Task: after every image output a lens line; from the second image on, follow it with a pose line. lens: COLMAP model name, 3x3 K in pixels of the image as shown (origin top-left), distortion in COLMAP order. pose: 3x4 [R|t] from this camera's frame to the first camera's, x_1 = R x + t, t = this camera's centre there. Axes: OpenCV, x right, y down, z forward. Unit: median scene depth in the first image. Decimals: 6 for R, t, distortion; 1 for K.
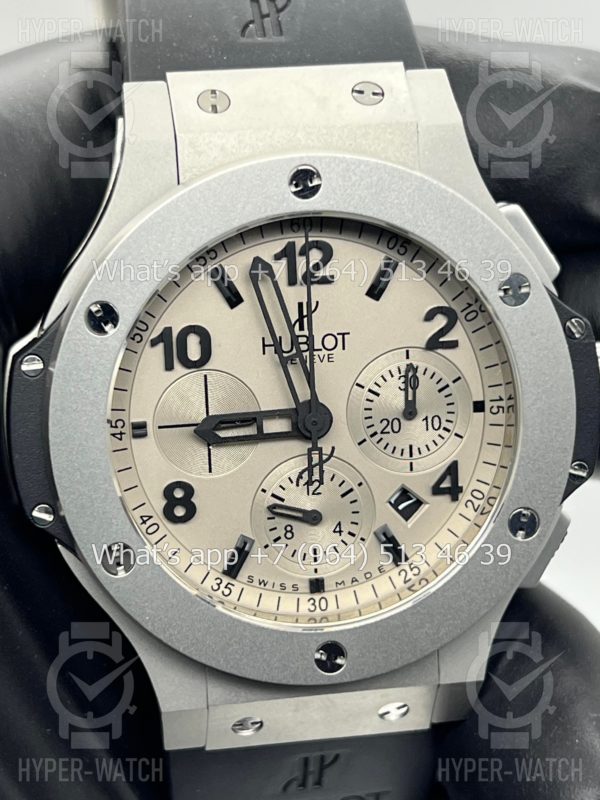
lens RADIAL K [[1885.7, 0, 301.0], [0, 1885.7, 397.1], [0, 0, 1]] dist [0.212533, 0.000000]
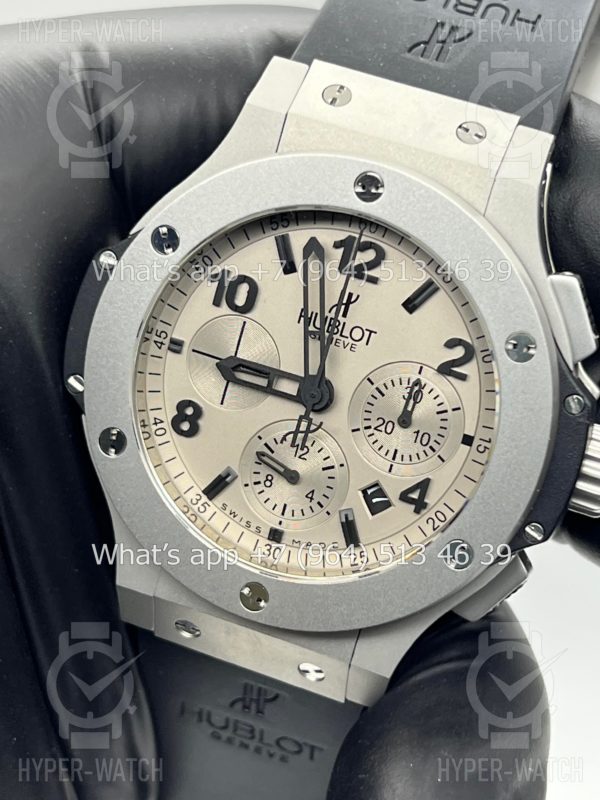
lens RADIAL K [[1885.7, 0, 301.4], [0, 1885.7, 405.9], [0, 0, 1]] dist [0.212533, 0.000000]
pose [[0.870101, 0.361363, -0.335172, 0.372091], [-0.360173, 0.930397, 0.068098, -0.053378], [0.336451, 0.061468, 0.939693, -0.046769]]
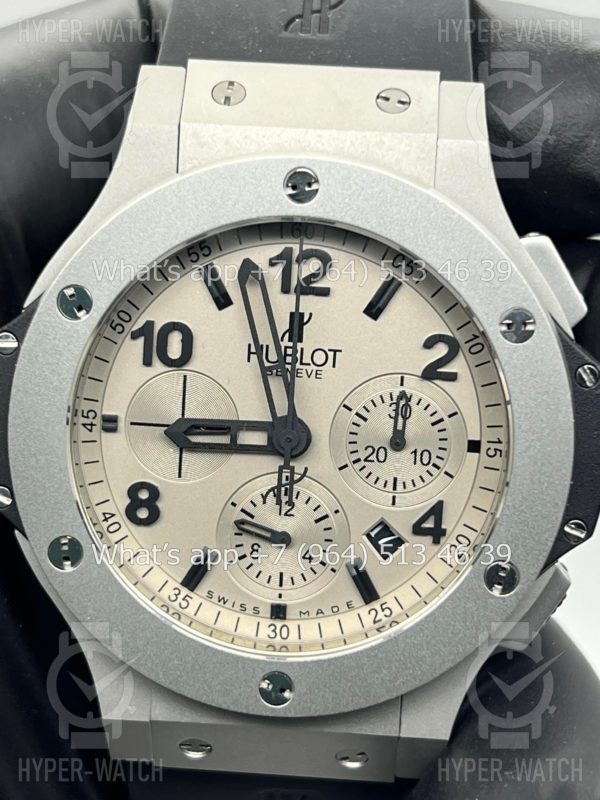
lens RADIAL K [[1885.7, 0, 299.2], [0, 1885.7, 393.6], [0, 0, 1]] dist [0.212533, 0.000000]
pose [[0.973935, 0.125605, -0.188878, 0.185913], [-0.128457, 0.991711, -0.002885, -0.007223], [0.186950, 0.027072, 0.981996, 0.070122]]
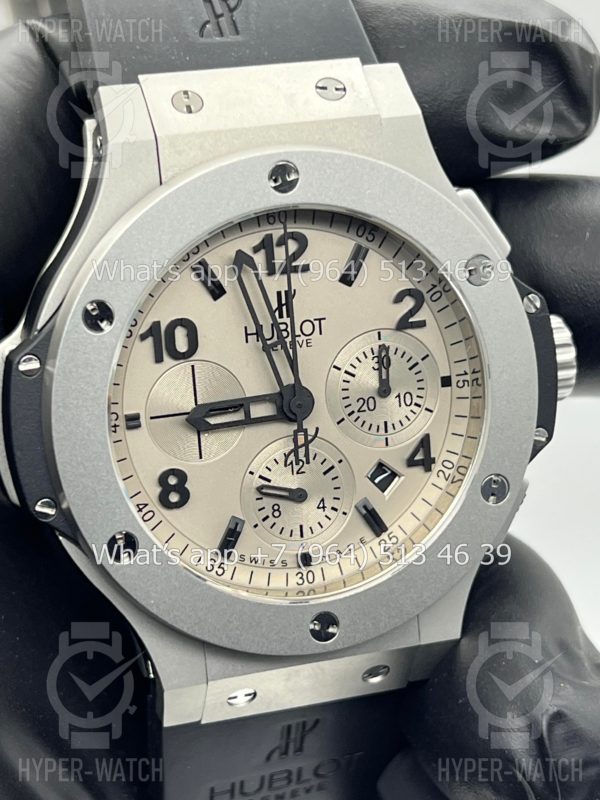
lens RADIAL K [[1885.7, 0, 302.2], [0, 1885.7, 397.9], [0, 0, 1]] dist [0.212533, 0.000000]
pose [[0.990424, -0.053865, 0.127117, -0.122972], [0.051647, 0.998451, 0.020682, -0.012157], [-0.128035, -0.013919, 0.991672, -0.040115]]
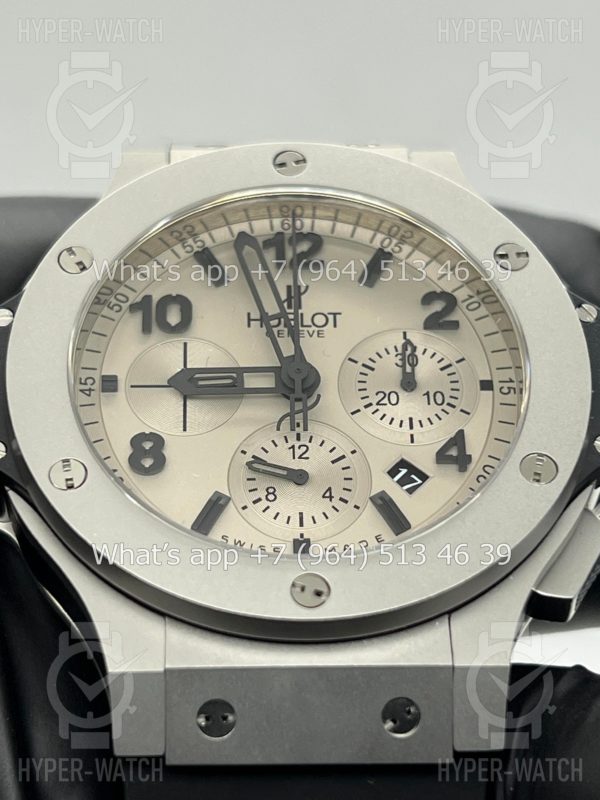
lens RADIAL K [[1885.7, 0, 297.4], [0, 1885.7, 399.0], [0, 0, 1]] dist [0.212533, 0.000000]
pose [[0.990886, -0.061052, -0.120075, 0.114620], [-0.033168, 0.753371, -0.656758, 0.618597], [0.130557, 0.654755, 0.744480, 0.322926]]
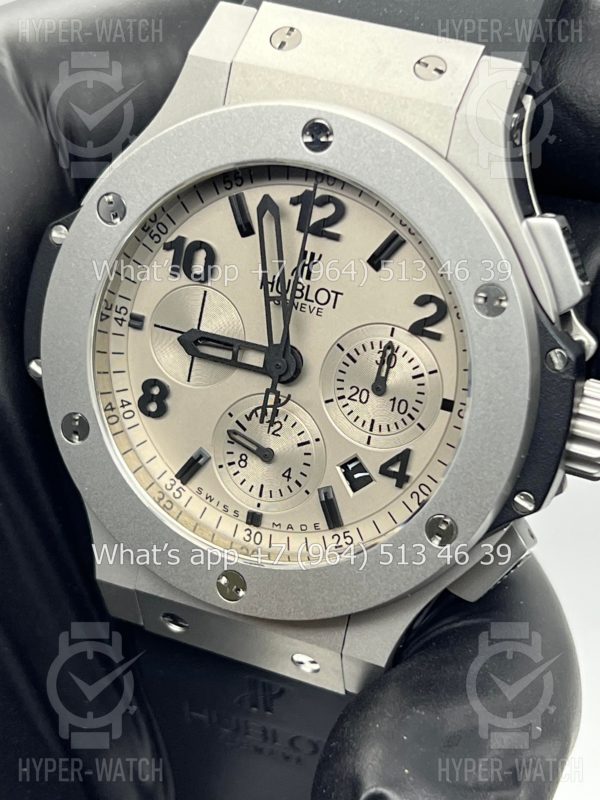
lens RADIAL K [[1885.7, 0, 300.7], [0, 1885.7, 405.0], [0, 0, 1]] dist [0.212533, 0.000000]
pose [[0.844081, 0.317728, -0.431944, 0.462927], [-0.294250, 0.947880, 0.122231, -0.094633], [0.448267, 0.023927, 0.893579, 0.086421]]
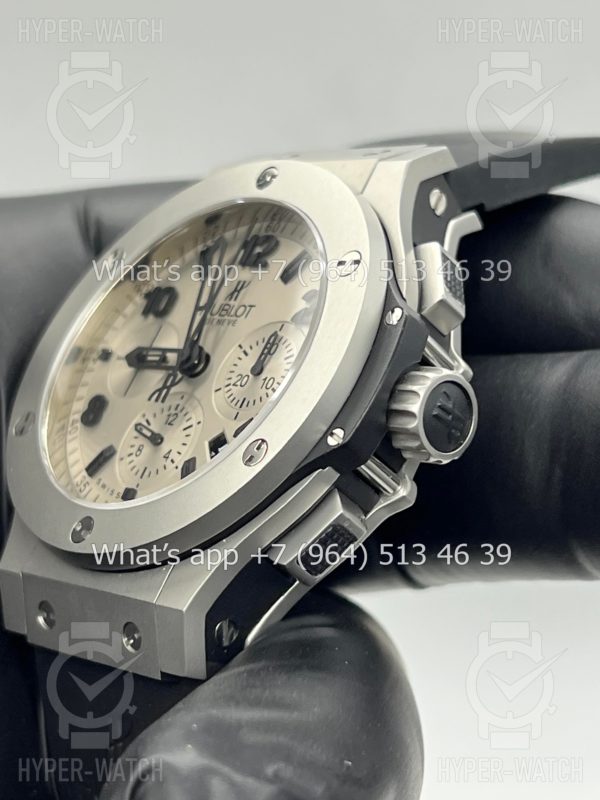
lens RADIAL K [[1885.7, 0, 297.3], [0, 1885.7, 400.7], [0, 0, 1]] dist [0.212533, 0.000000]
pose [[0.551847, 0.021767, -0.833661, 0.986585], [-0.536346, 0.774749, -0.334808, 0.376544], [0.638591, 0.631894, 0.439217, 0.553882]]
